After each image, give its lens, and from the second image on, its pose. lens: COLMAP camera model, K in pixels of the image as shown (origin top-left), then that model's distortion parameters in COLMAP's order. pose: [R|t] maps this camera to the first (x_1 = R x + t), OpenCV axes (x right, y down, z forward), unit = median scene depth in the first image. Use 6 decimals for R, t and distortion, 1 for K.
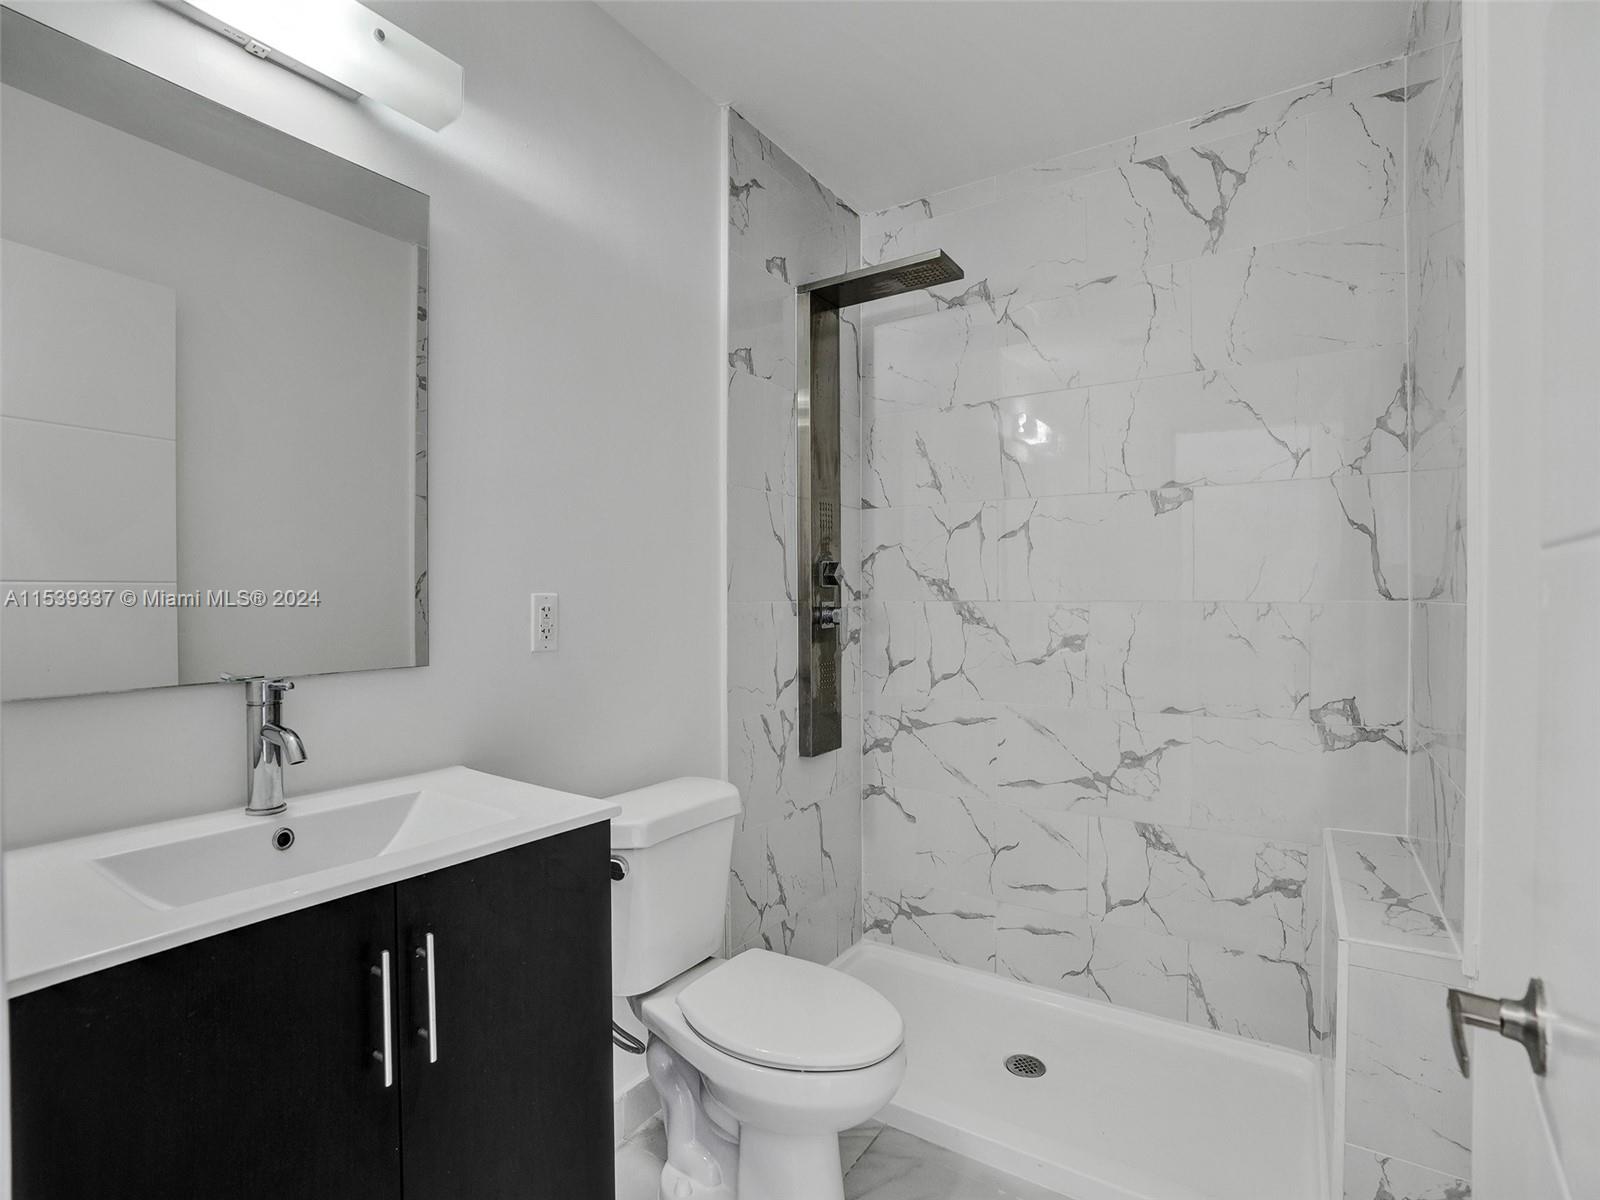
lens RADIAL K [[741.5, 0, 804.9], [0, 741.5, 599.0], [0, 0, 1]] dist [-0.066687, 0.022590]
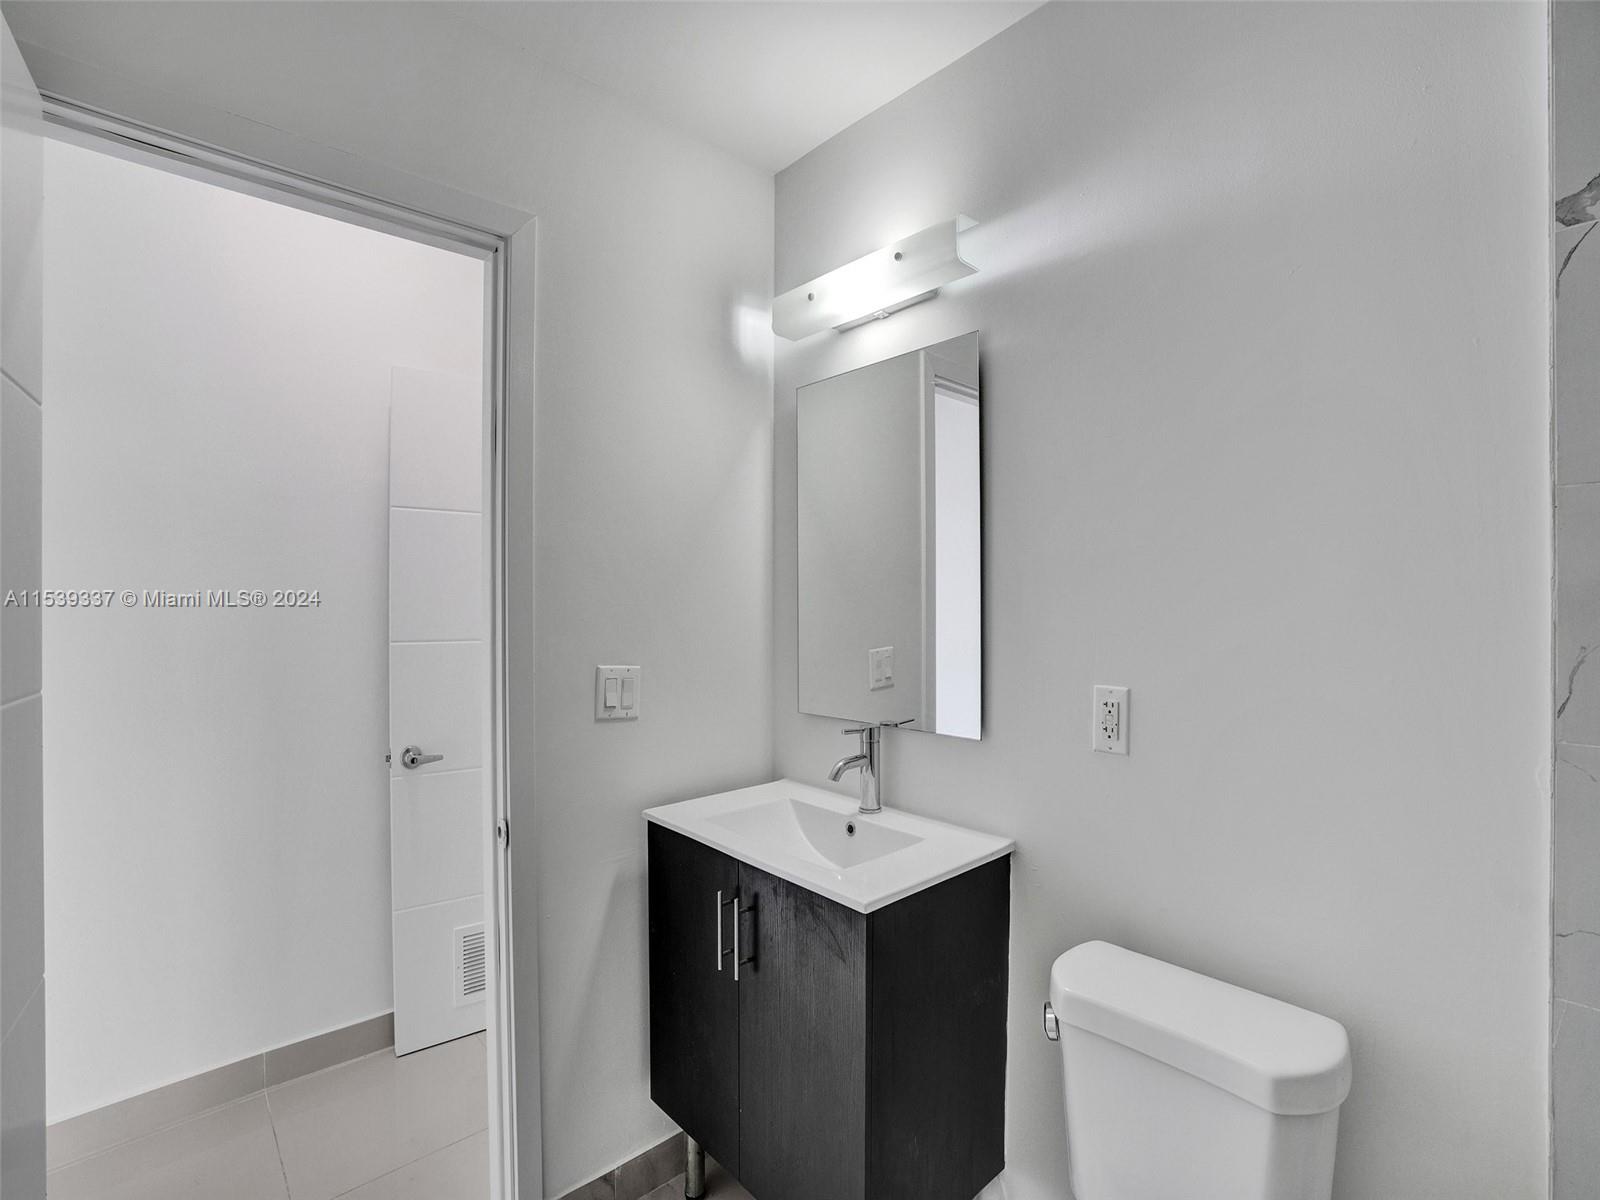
lens RADIAL K [[741.5, 0, 804.9], [0, 741.5, 599.0], [0, 0, 1]] dist [-0.066687, 0.022590]
pose [[-0.226129, 0.001728, -0.974096, 0.589896], [0.005353, 0.999986, 0.000531, -0.116423], [0.974083, -0.005094, -0.226135, 0.859790]]
